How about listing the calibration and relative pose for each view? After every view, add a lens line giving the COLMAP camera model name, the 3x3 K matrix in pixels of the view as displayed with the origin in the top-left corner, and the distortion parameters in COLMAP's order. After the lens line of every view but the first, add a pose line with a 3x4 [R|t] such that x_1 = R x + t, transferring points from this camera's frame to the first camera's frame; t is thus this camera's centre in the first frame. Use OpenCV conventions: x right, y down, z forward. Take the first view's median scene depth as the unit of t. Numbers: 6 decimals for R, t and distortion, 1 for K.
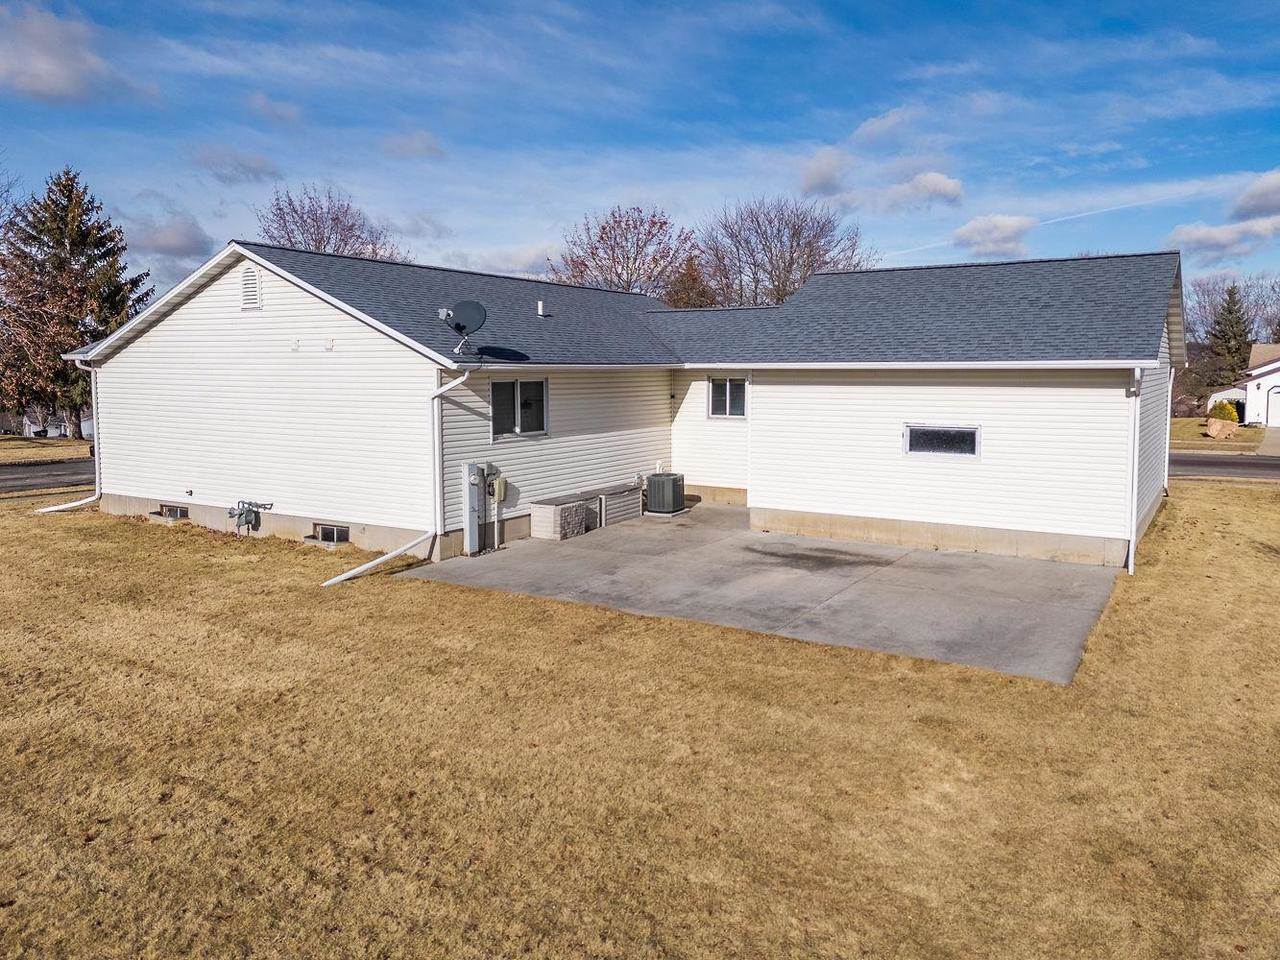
lens RADIAL K [[981.7, 0, 644.3], [0, 981.7, 465.7], [0, 0, 1]] dist [0.202745, -0.228350]
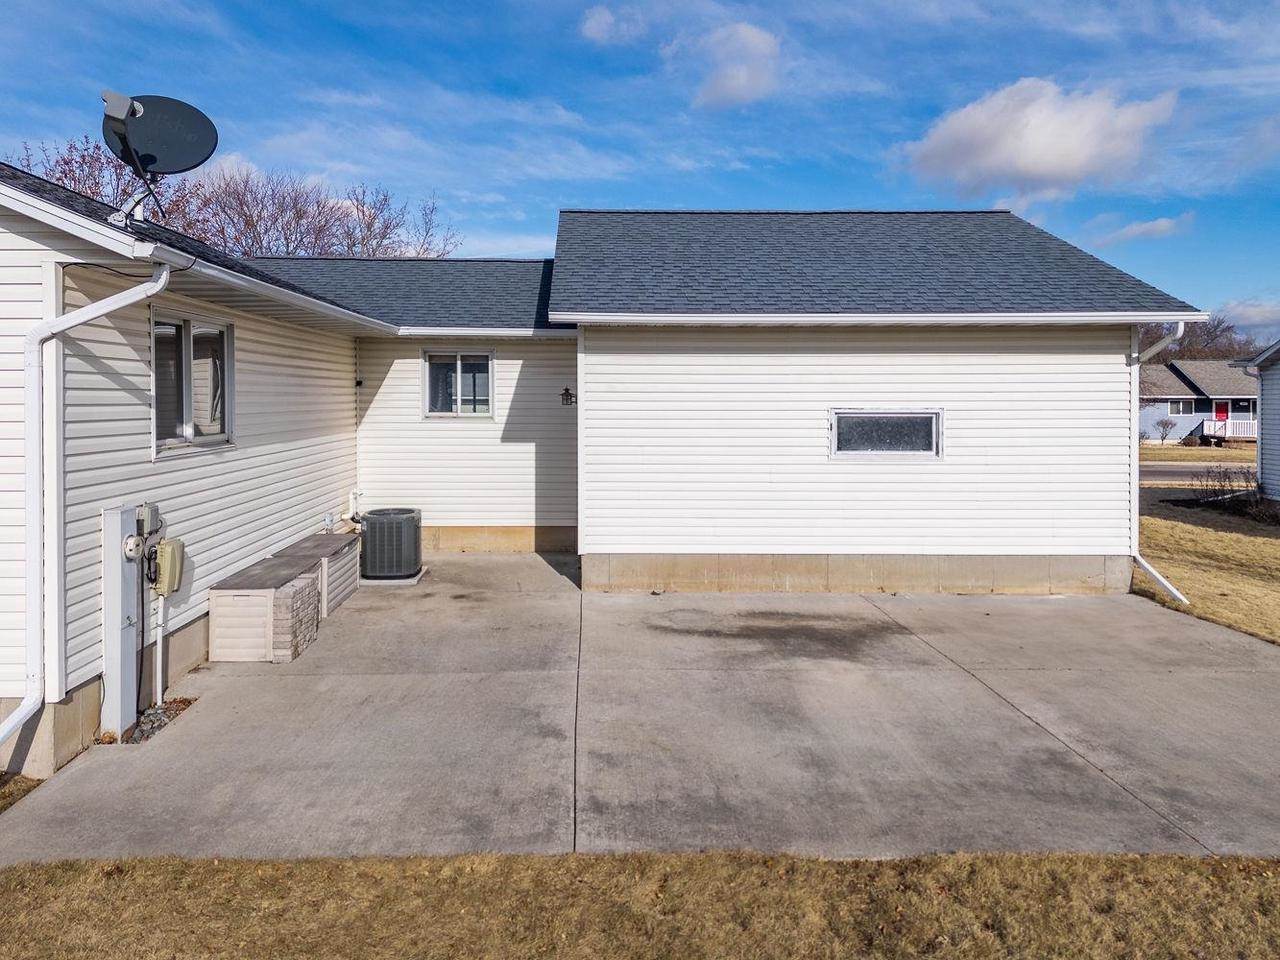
lens RADIAL K [[991.6, 0, 618.0], [0, 991.6, 414.8], [0, 0, 1]] dist [0.198106, -0.239578]
pose [[0.845981, -0.010269, 0.533114, -0.194529], [0.053199, 0.996451, -0.065226, -0.001946], [-0.530553, 0.083541, 0.843525, 0.453705]]
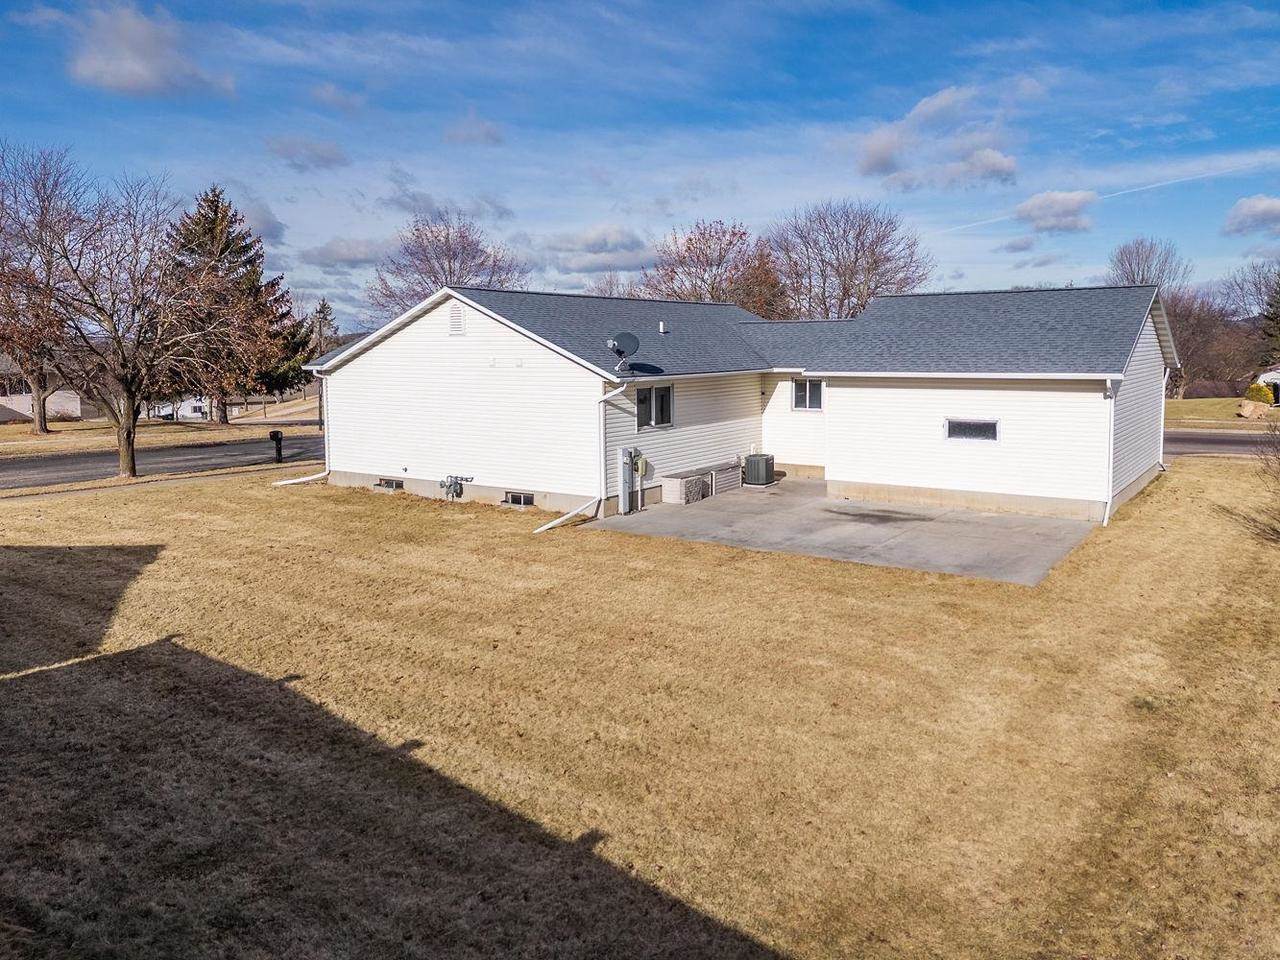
lens RADIAL K [[987.8, 0, 640.0], [0, 987.8, 480.0], [0, 0, 1]] dist [0.114181, -0.156387]
pose [[0.998126, -0.001818, -0.061171, -0.058216], [0.004151, 0.999268, 0.038033, -0.008996], [0.061058, -0.038216, 0.997402, -0.325737]]
